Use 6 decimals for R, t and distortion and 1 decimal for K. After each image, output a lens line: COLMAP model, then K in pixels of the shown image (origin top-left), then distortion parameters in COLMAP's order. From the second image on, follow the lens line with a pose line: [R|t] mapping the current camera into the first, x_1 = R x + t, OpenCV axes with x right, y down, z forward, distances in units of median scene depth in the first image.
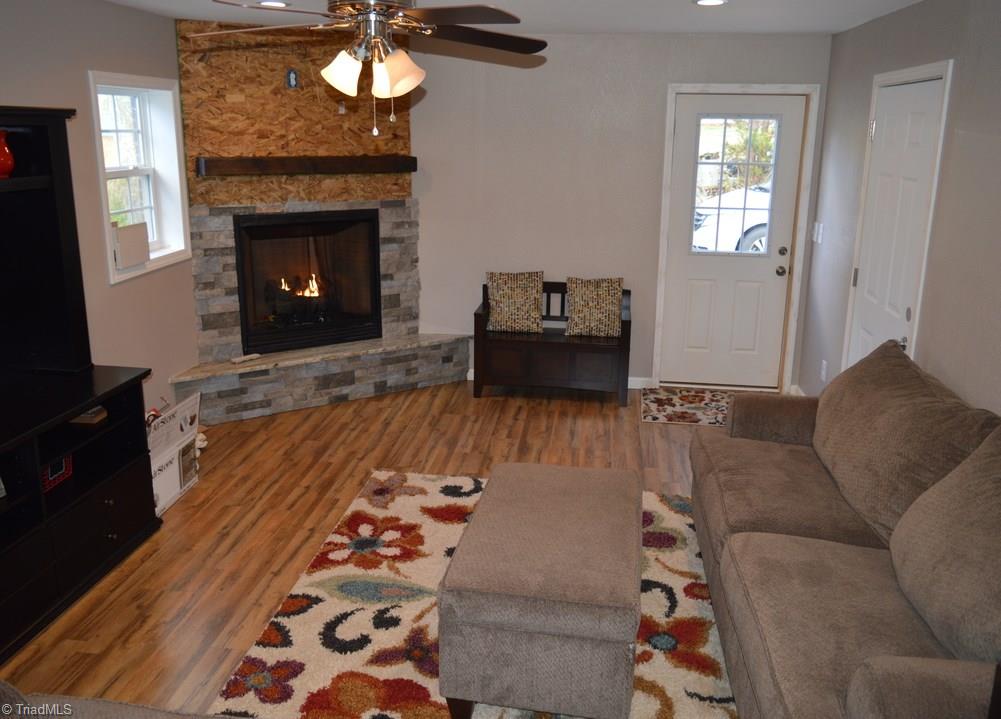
lens RADIAL K [[841.3, 0, 504.5], [0, 841.3, 351.1], [0, 0, 1]] dist [-0.004451, -0.000330]
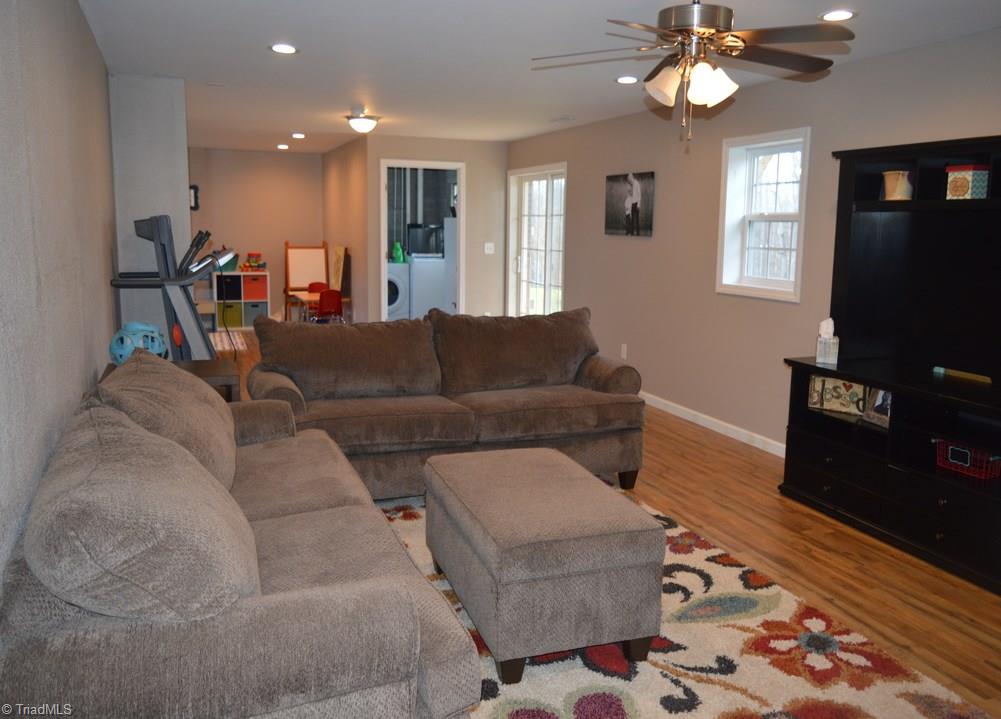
lens RADIAL K [[777.8, 0, 500.5], [0, 777.8, 359.5], [0, 0, 1]] dist [0.002084, 0.001208]
pose [[-0.879815, 0.053520, -0.472294, 0.316856], [-0.151163, 0.910548, 0.384777, -0.184930], [0.450639, 0.409925, -0.793023, 0.978850]]
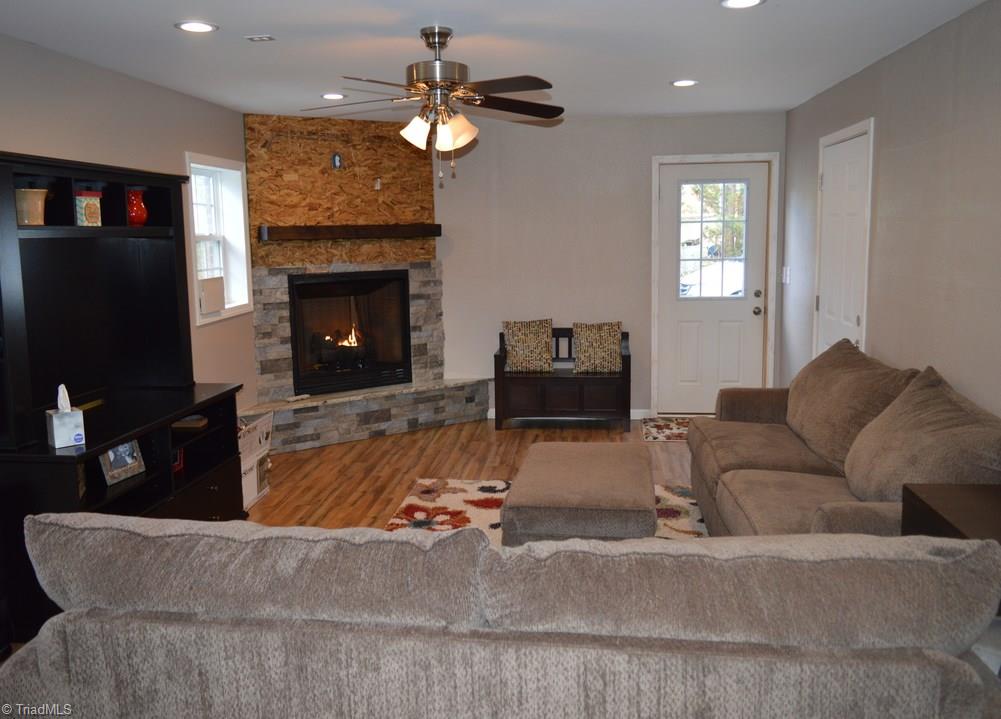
lens RADIAL K [[839.7, 0, 500.5], [0, 839.7, 359.5], [0, 0, 1]] dist [-0.003503, -0.002484]
pose [[0.999491, -0.030803, 0.008302, -0.040968], [0.031518, 0.993684, -0.107701, 0.094349], [-0.004932, 0.107908, 0.994149, -0.157952]]
